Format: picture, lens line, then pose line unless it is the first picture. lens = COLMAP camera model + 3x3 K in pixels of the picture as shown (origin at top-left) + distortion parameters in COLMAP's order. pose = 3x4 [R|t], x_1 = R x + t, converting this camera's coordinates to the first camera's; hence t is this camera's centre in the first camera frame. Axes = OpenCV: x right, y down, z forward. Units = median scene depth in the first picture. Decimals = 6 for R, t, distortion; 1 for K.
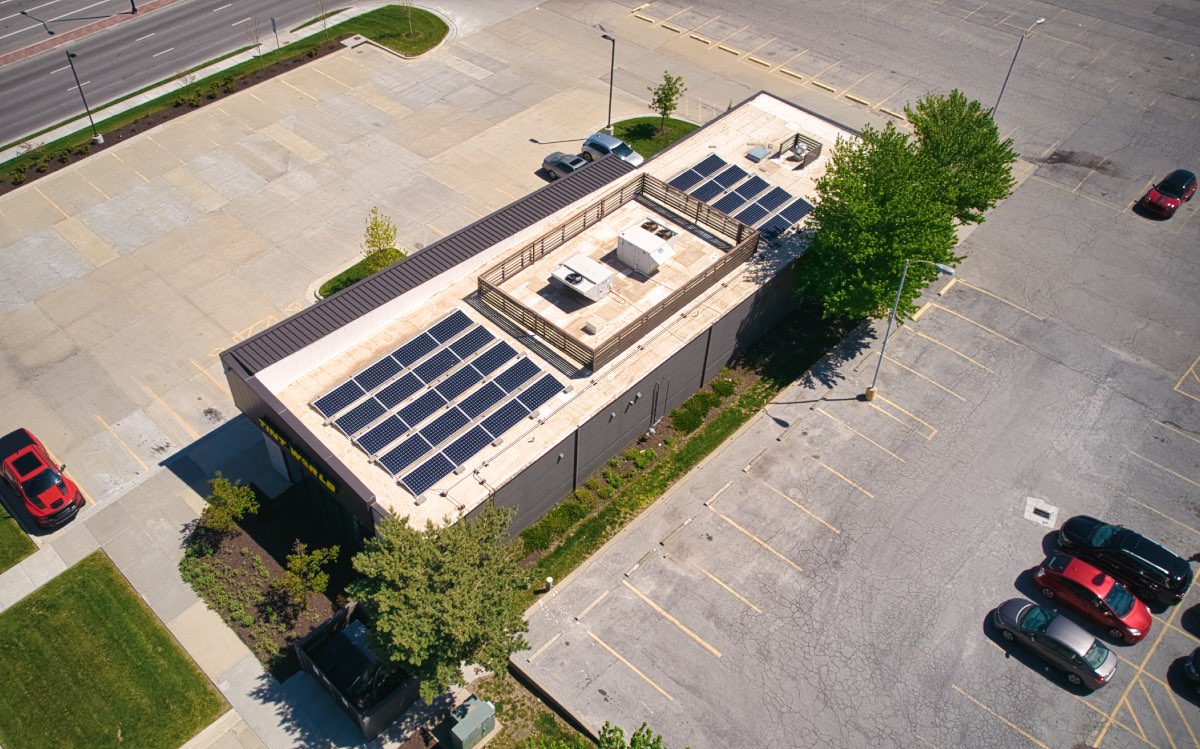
lens RADIAL K [[966.2, 0, 562.2], [0, 966.2, 371.3], [0, 0, 1]] dist [-0.050021, 0.009844]
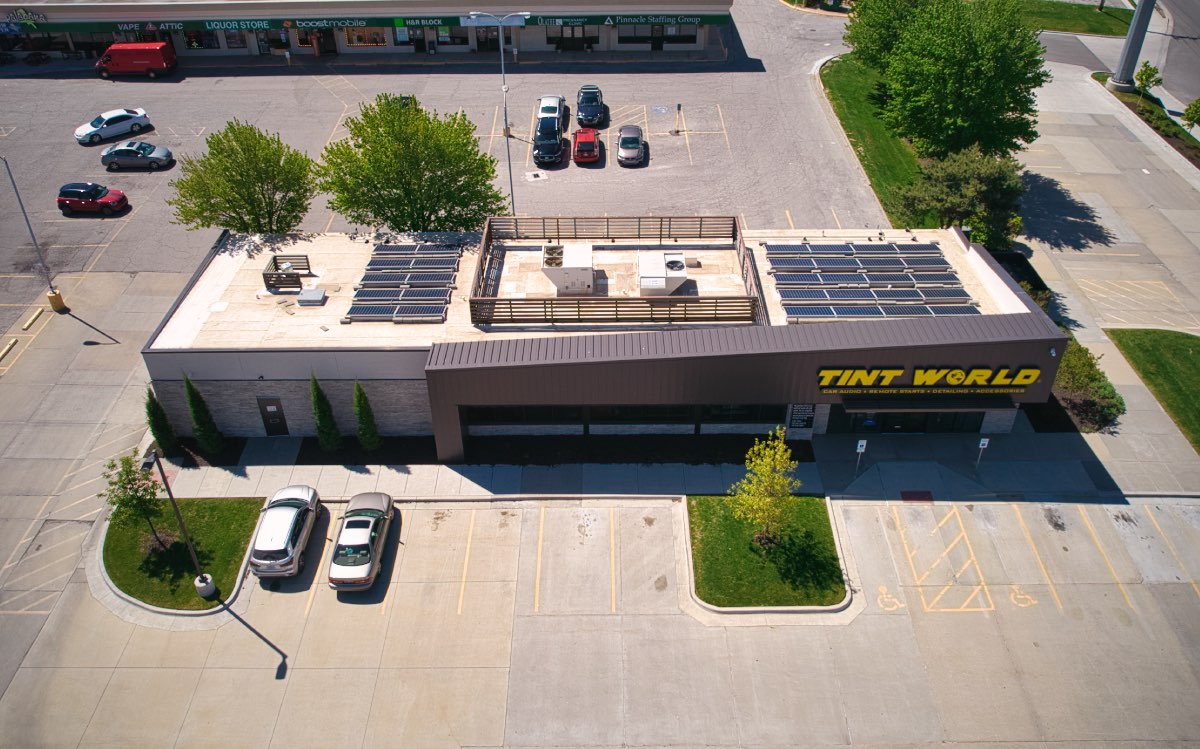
lens RADIAL K [[925.0, 0, 566.5], [0, 925.0, 378.9], [0, 0, 1]] dist [-0.049470, 0.000490]
pose [[-0.671659, -0.439356, 0.596523, -0.508107], [0.534597, 0.270019, 0.800810, -0.850054], [-0.512913, 0.856771, 0.053518, 1.099729]]
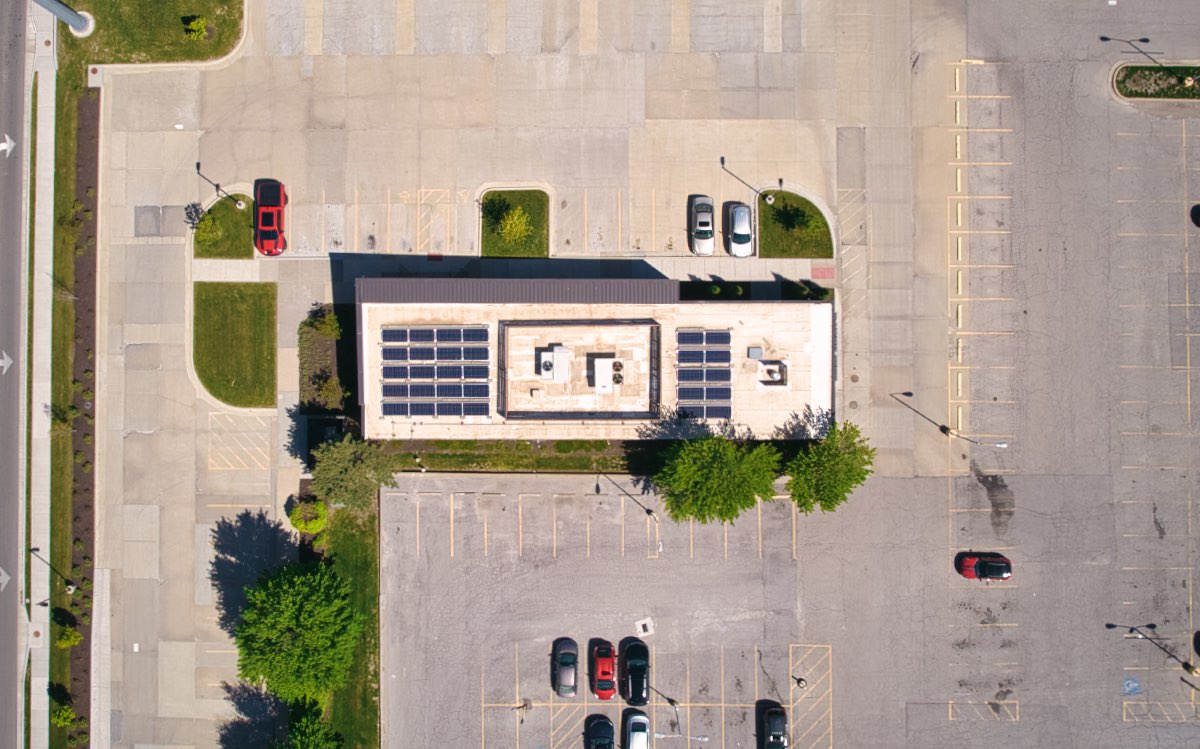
lens RADIAL K [[1251.6, 0, 674.0], [0, 1251.6, 338.4], [0, 0, 1]] dist [-0.055113, 0.002467]
pose [[0.693490, 0.720283, 0.016238, 0.093620], [-0.542757, 0.507481, 0.669237, -1.669968], [0.473800, -0.472922, 0.742872, -0.469339]]
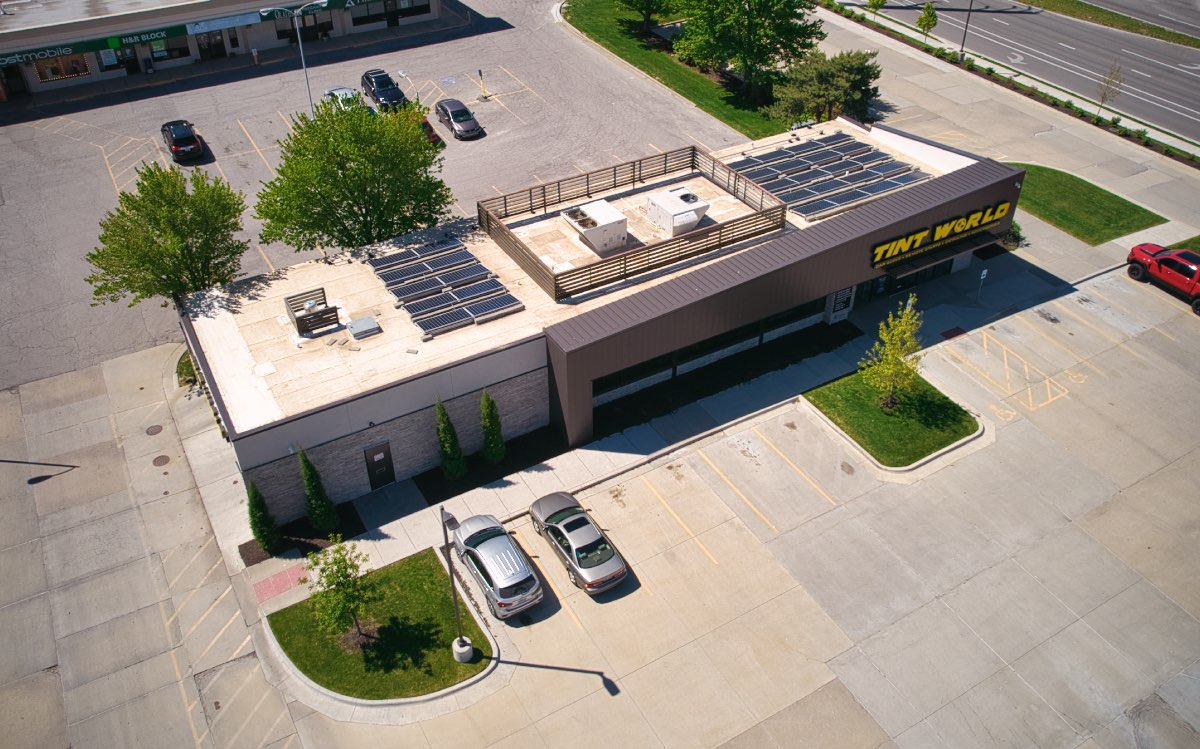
lens RADIAL K [[966.2, 0, 562.2], [0, 966.2, 371.3], [0, 0, 1]] dist [-0.050021, 0.009844]
pose [[-0.953783, -0.174308, 0.244776, -0.136965], [0.220149, 0.149108, 0.964003, -1.050101], [-0.204532, 0.973336, -0.103843, 1.299817]]
